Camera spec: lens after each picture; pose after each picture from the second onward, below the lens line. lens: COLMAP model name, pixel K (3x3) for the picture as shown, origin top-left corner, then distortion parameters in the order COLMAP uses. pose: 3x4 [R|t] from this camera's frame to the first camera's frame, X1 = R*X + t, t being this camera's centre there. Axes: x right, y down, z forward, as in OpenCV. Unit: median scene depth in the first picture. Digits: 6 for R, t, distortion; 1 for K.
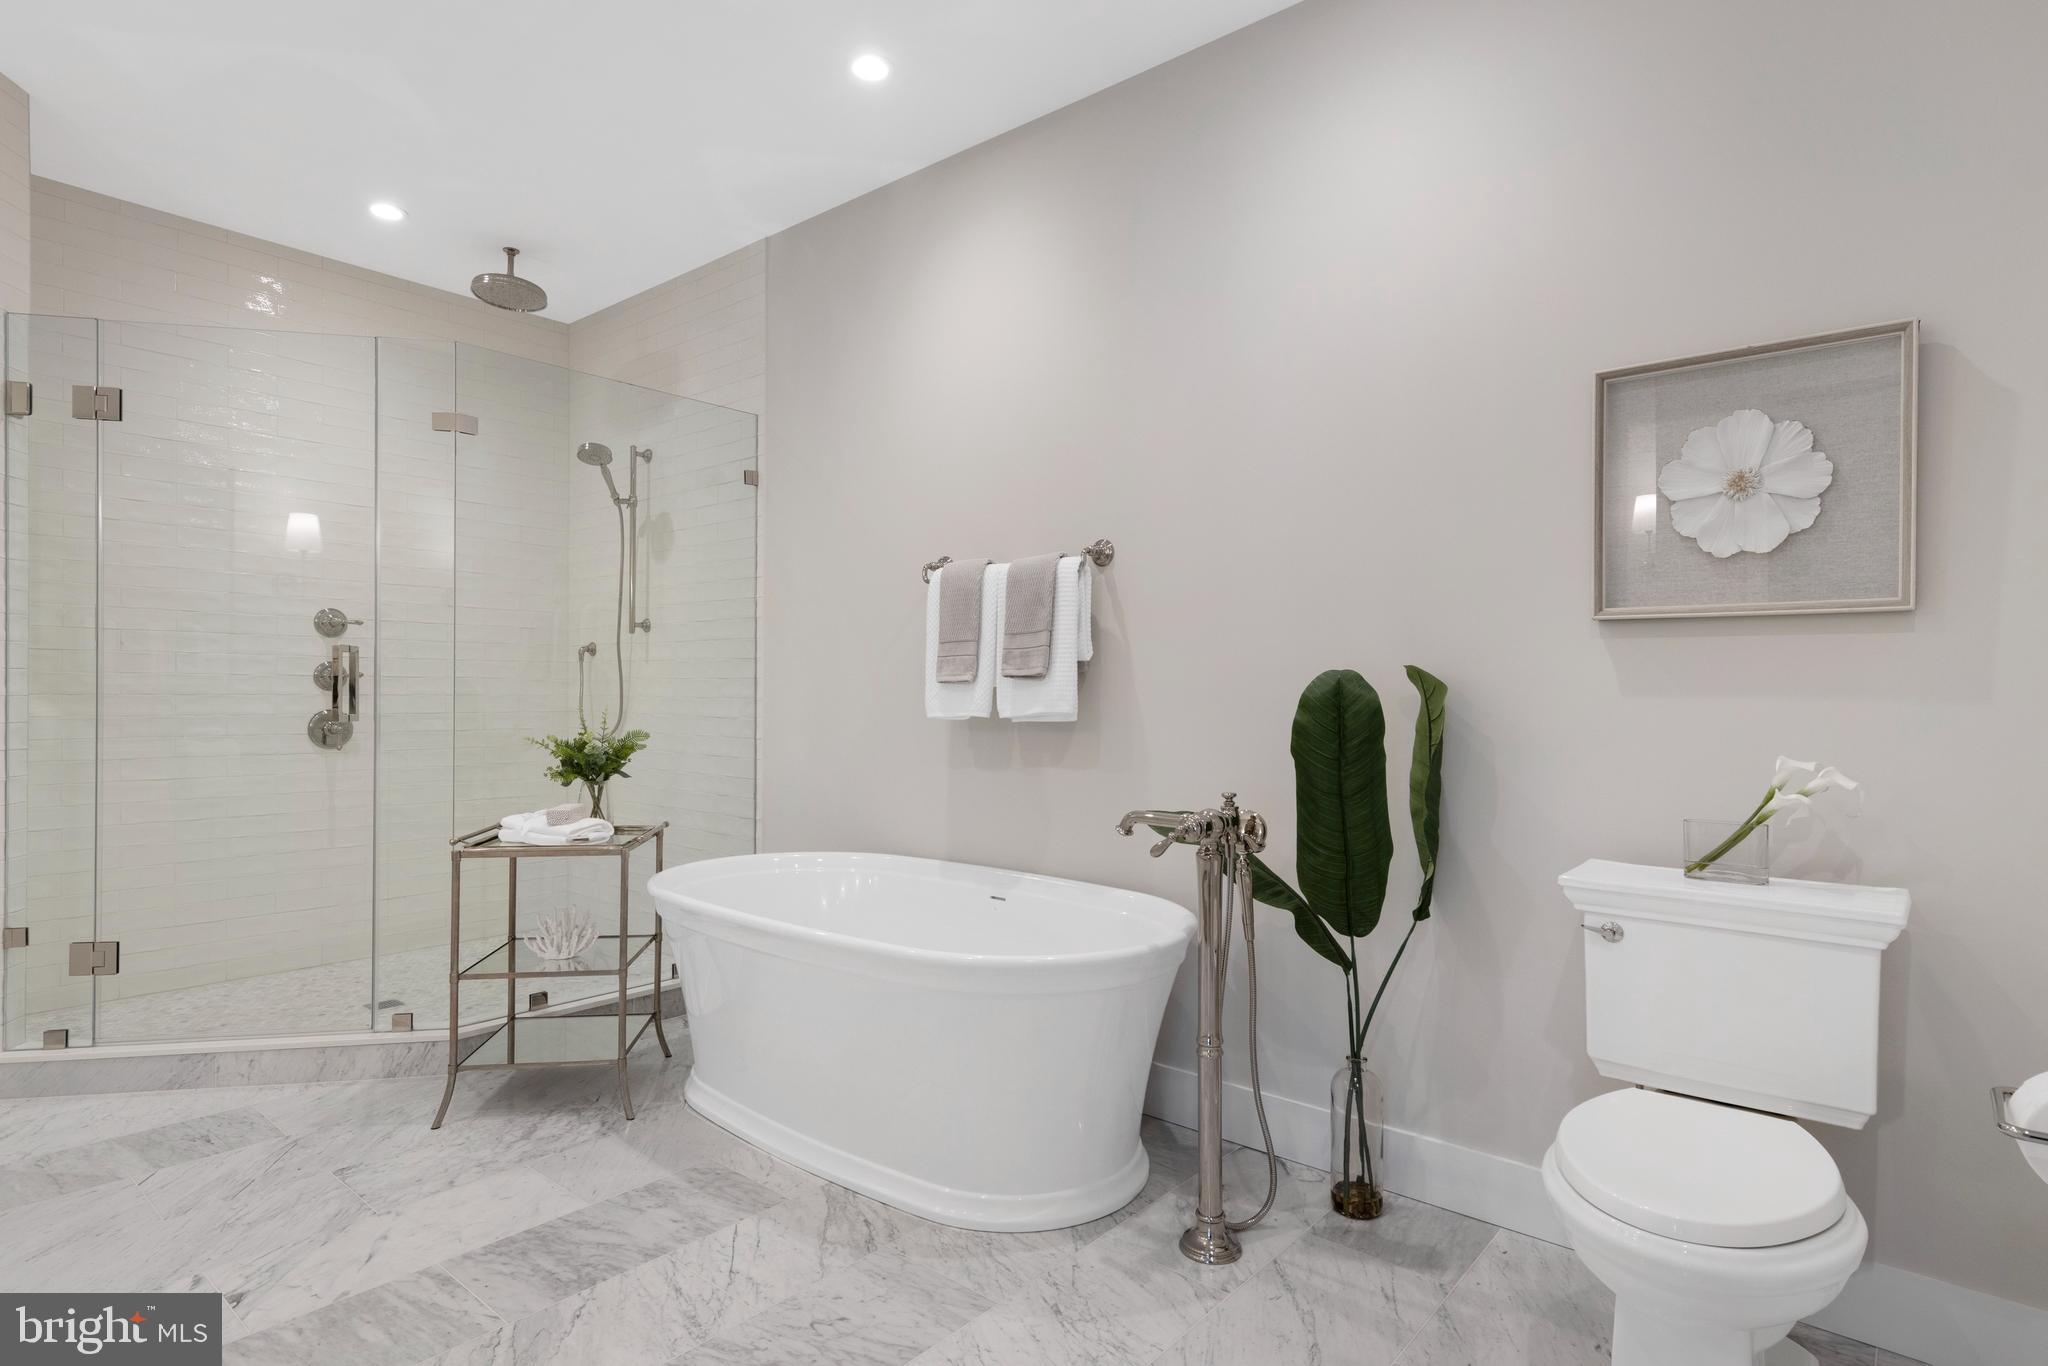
lens RADIAL K [[1056.0, 0, 1024.0], [0, 1056.0, 683.0], [0, 0, 1]] dist [-0.001110, -0.000955]
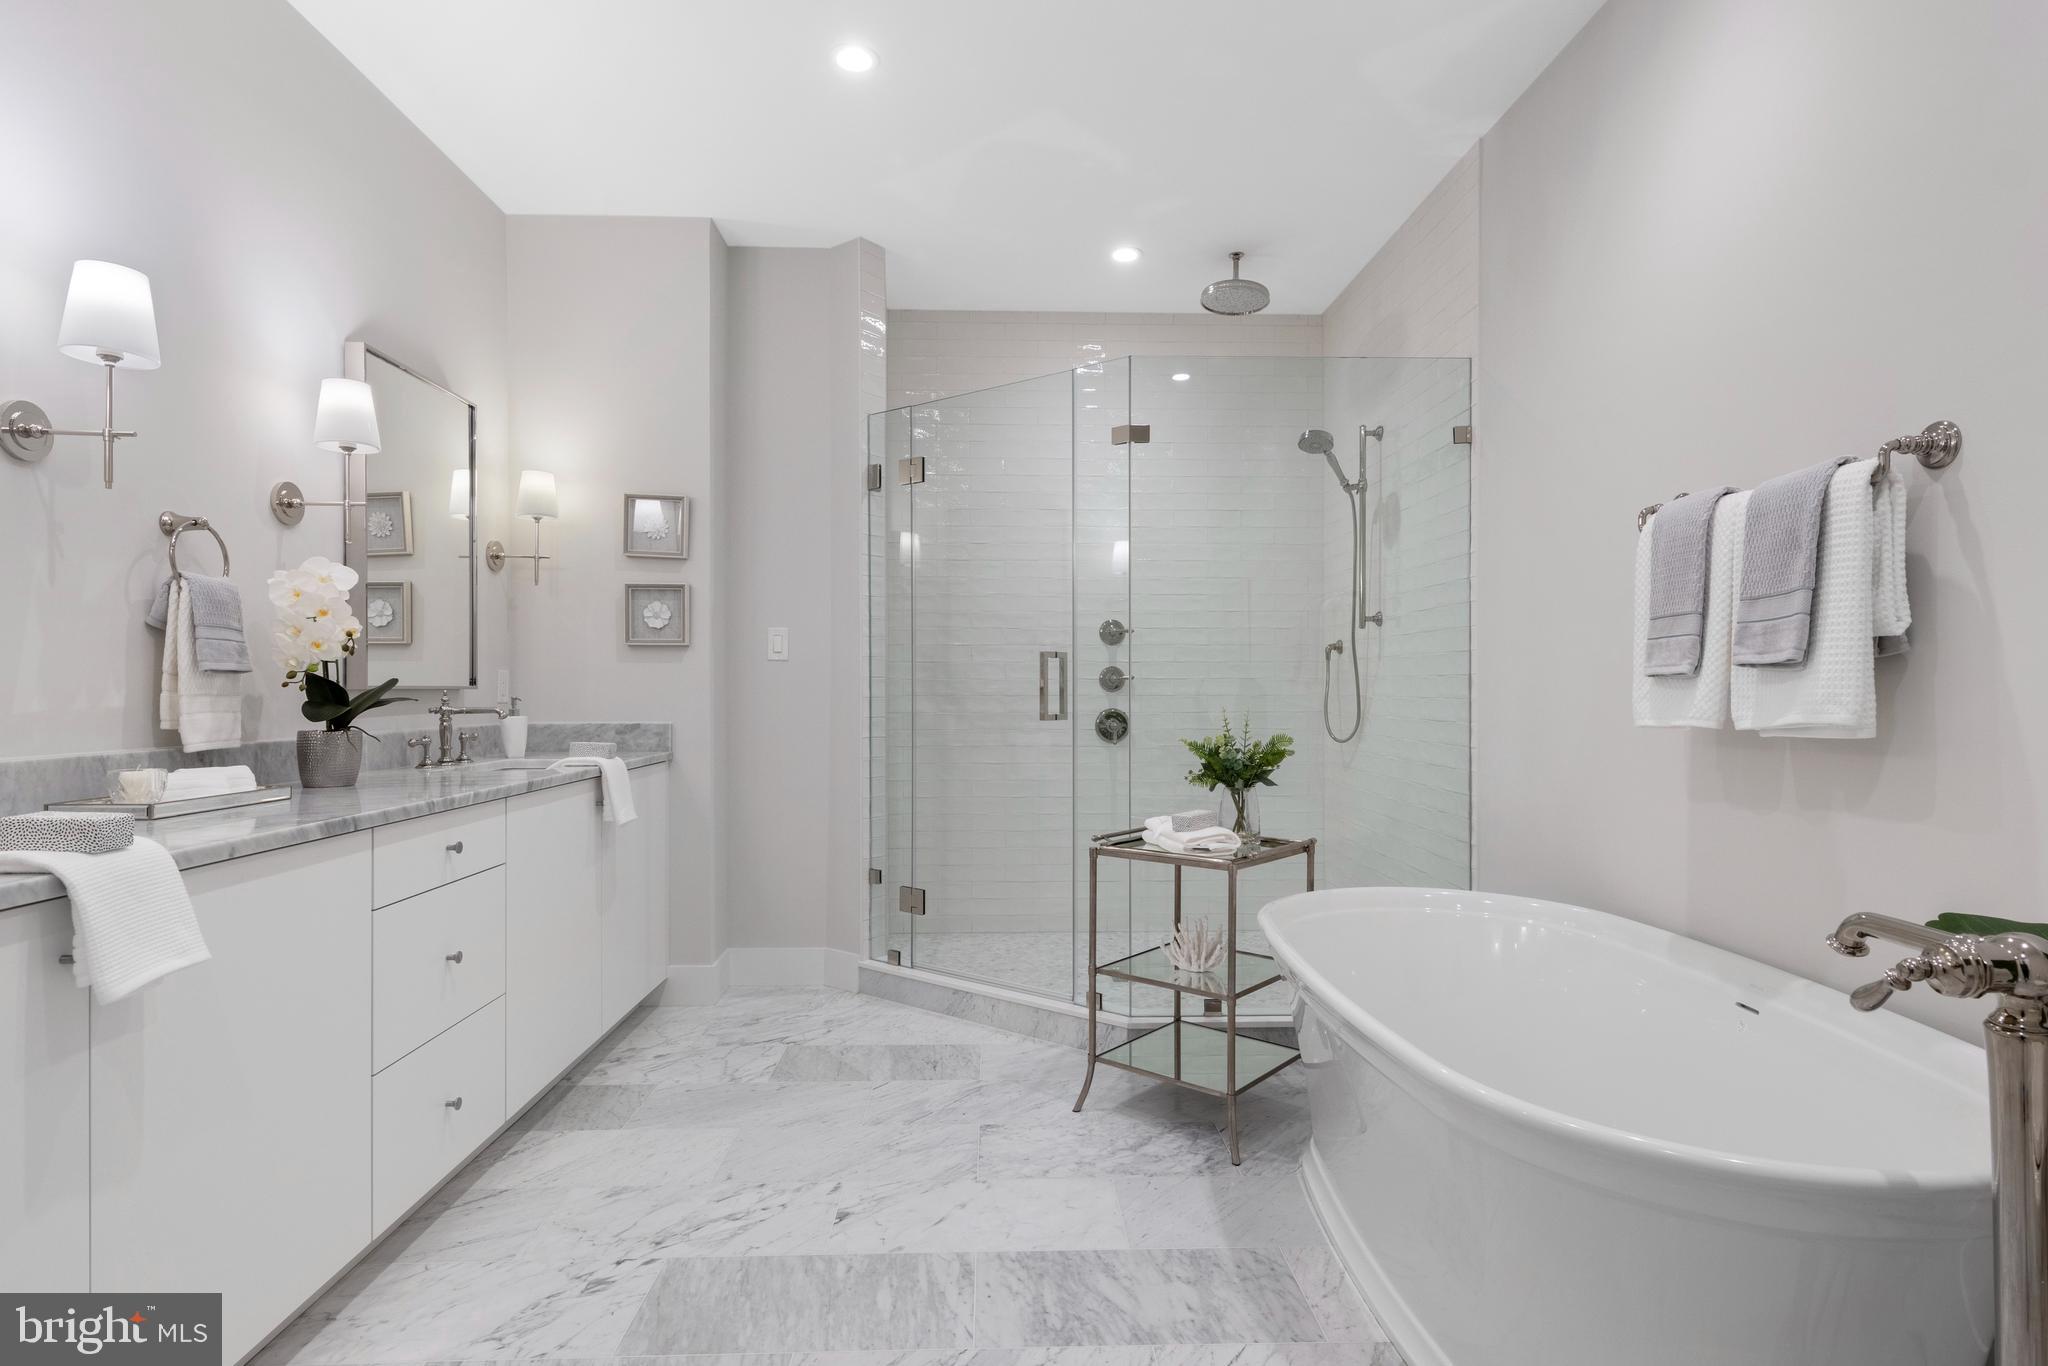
lens RADIAL K [[1037.1, 0, 1025.0], [0, 1037.1, 686.9], [0, 0, 1]] dist [0.002295, 0.000064]
pose [[0.667624, -0.008790, -0.744447, 0.162878], [0.012529, 0.999921, -0.000570, 0.001800], [0.744393, -0.008947, 0.667682, 0.258394]]
